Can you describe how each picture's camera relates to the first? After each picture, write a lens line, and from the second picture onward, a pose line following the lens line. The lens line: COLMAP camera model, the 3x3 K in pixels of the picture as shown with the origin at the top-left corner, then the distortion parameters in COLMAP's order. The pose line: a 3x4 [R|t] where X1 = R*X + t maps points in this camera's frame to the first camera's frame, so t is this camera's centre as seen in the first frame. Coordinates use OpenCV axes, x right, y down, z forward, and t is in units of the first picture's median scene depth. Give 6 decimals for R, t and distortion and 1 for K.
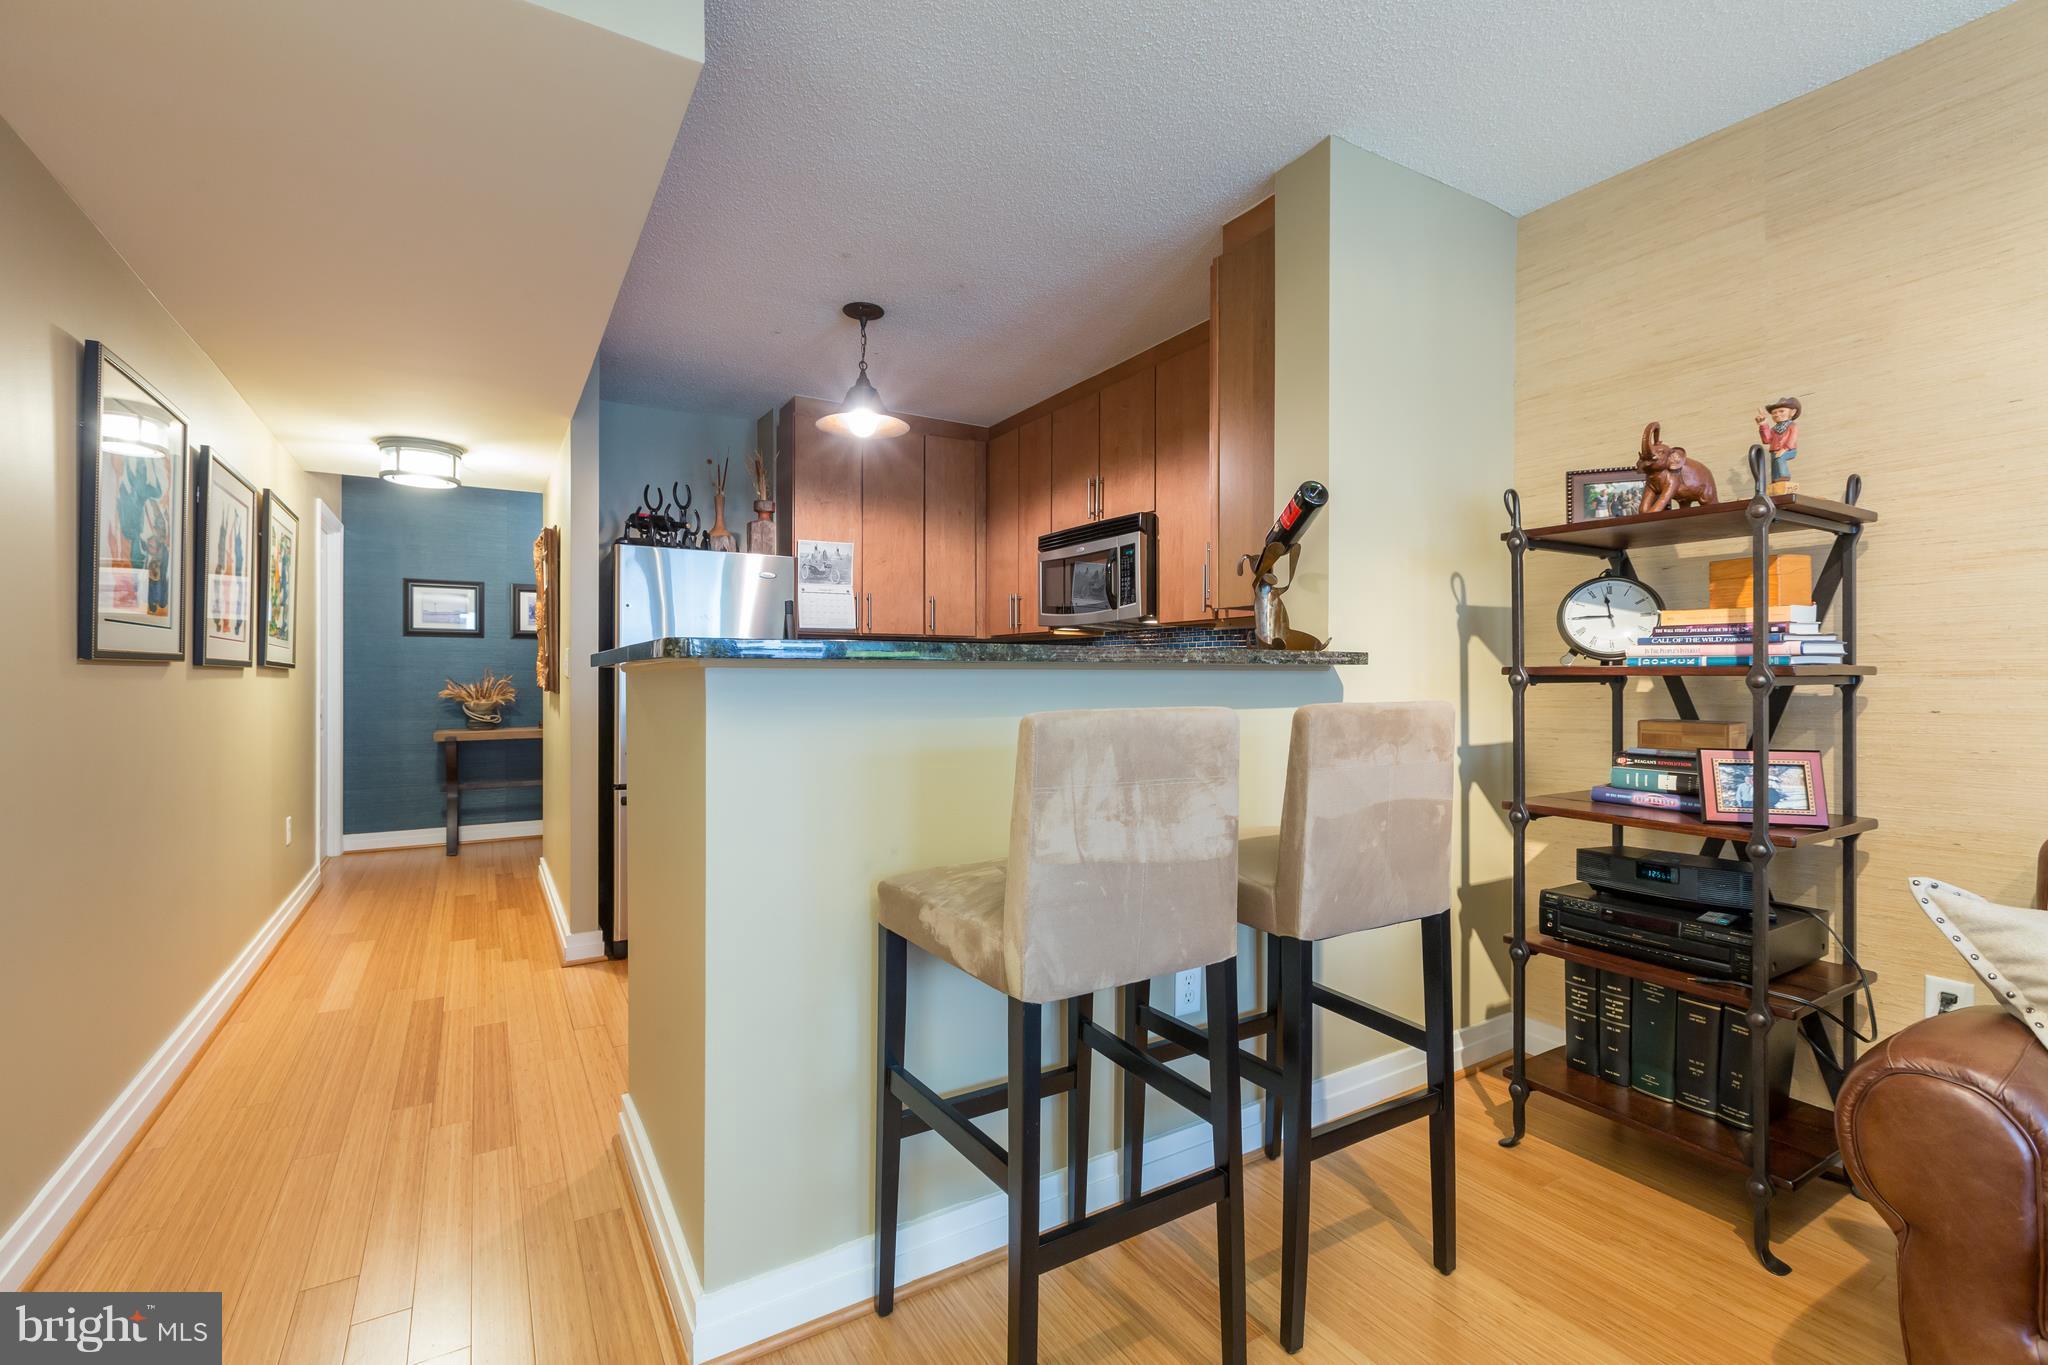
lens RADIAL K [[897.1, 0, 1031.9], [0, 897.1, 685.5], [0, 0, 1]] dist [0.002798, -0.001007]
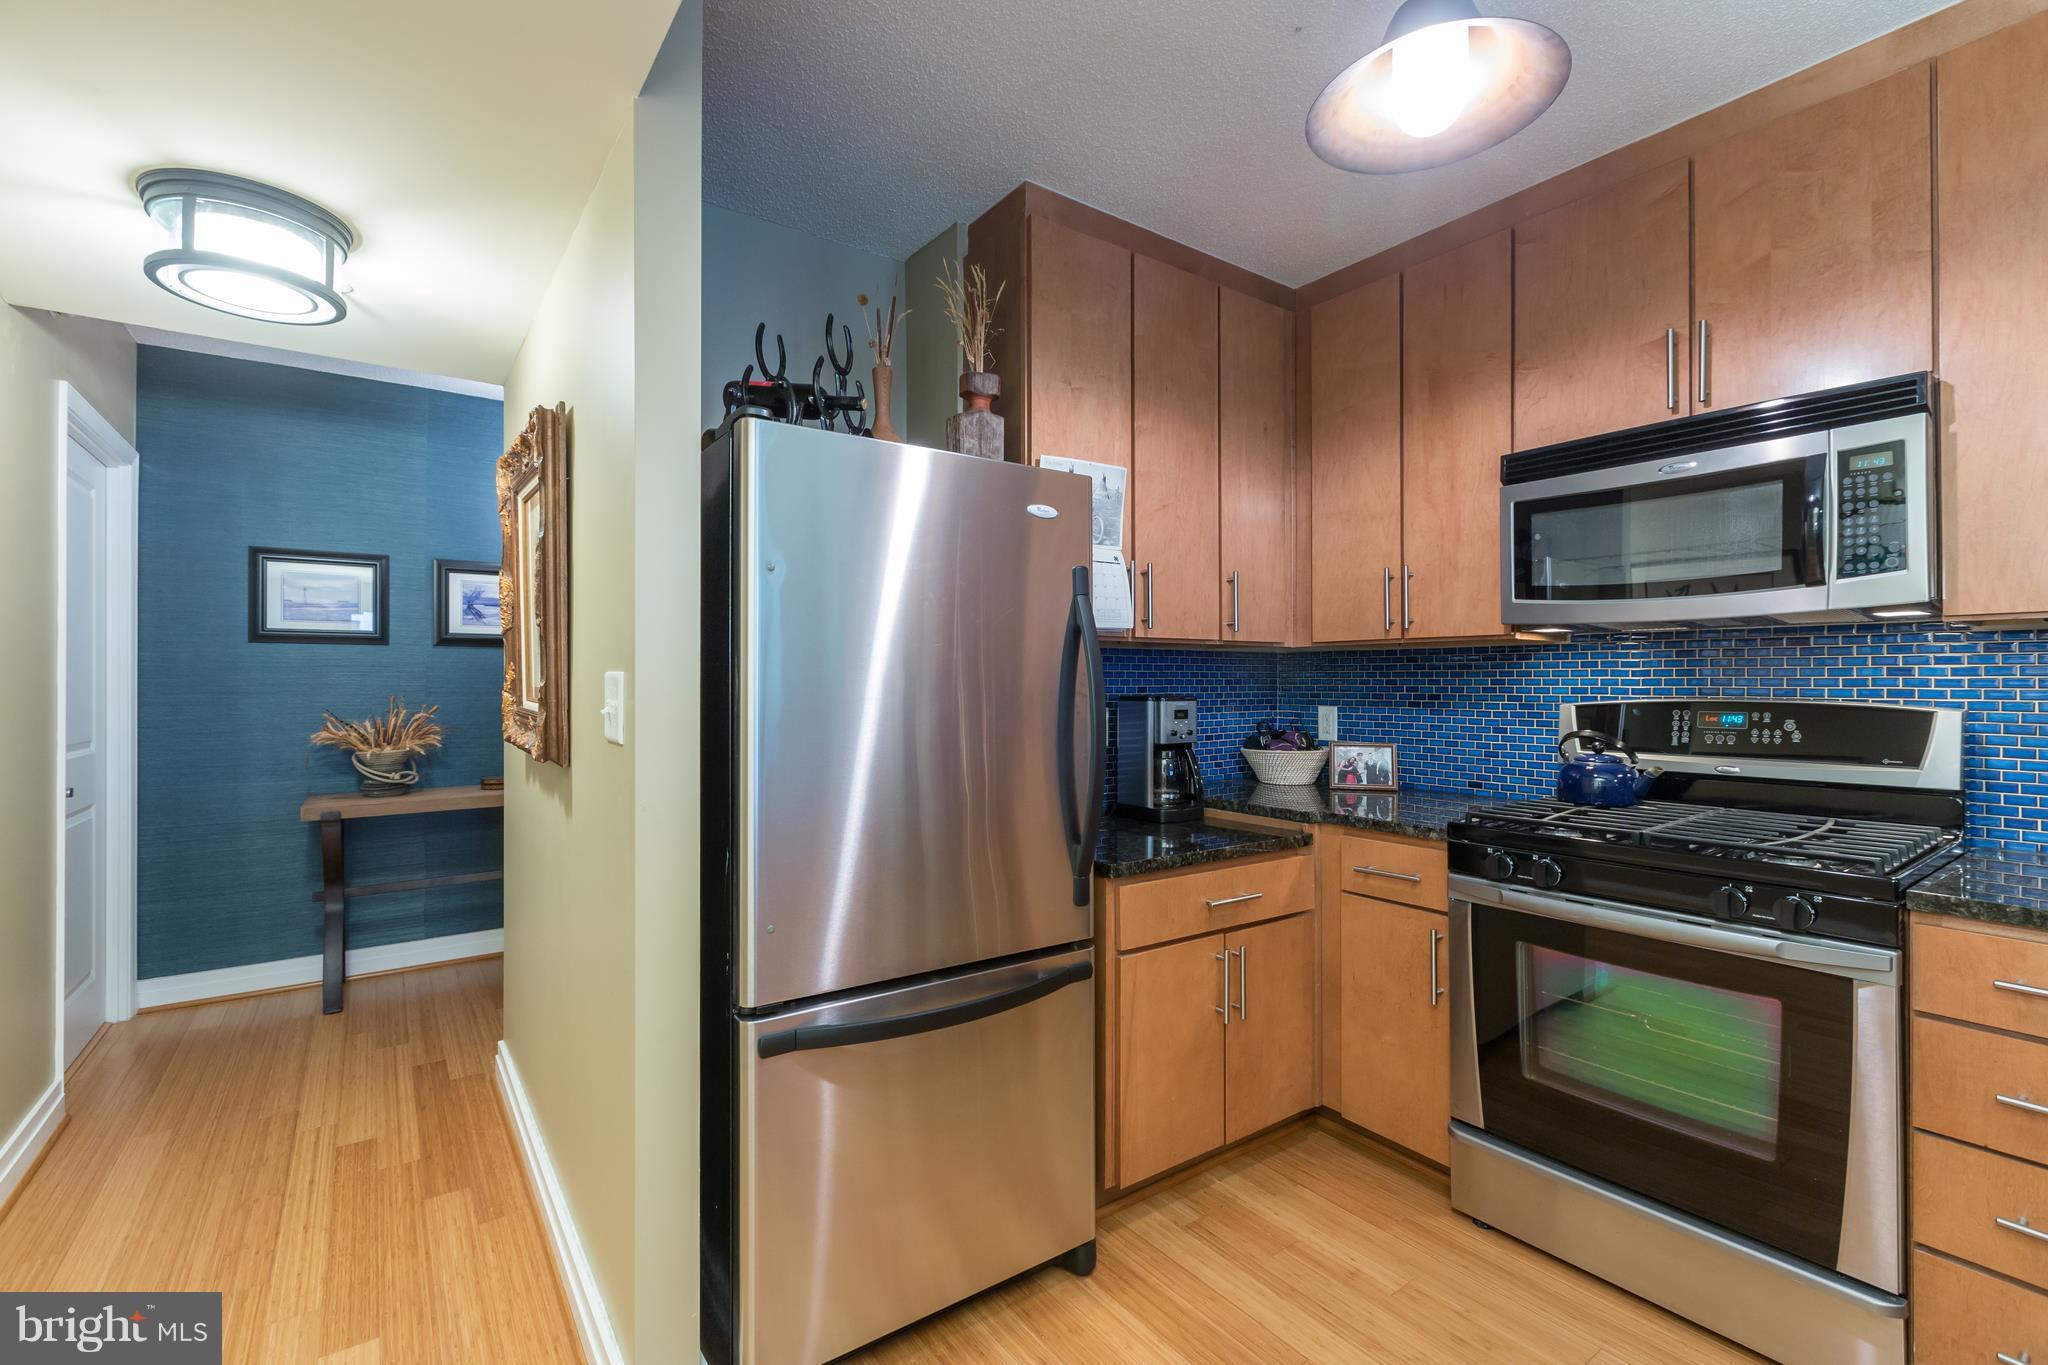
lens RADIAL K [[897.1, 0, 1022.9], [0, 897.1, 688.3], [0, 0, 1]] dist [0.002798, -0.001007]
pose [[0.997249, -0.002310, 0.074086, -0.230563], [0.002662, 0.999986, -0.004647, -0.020120], [-0.074074, 0.004832, 0.997241, 0.366787]]
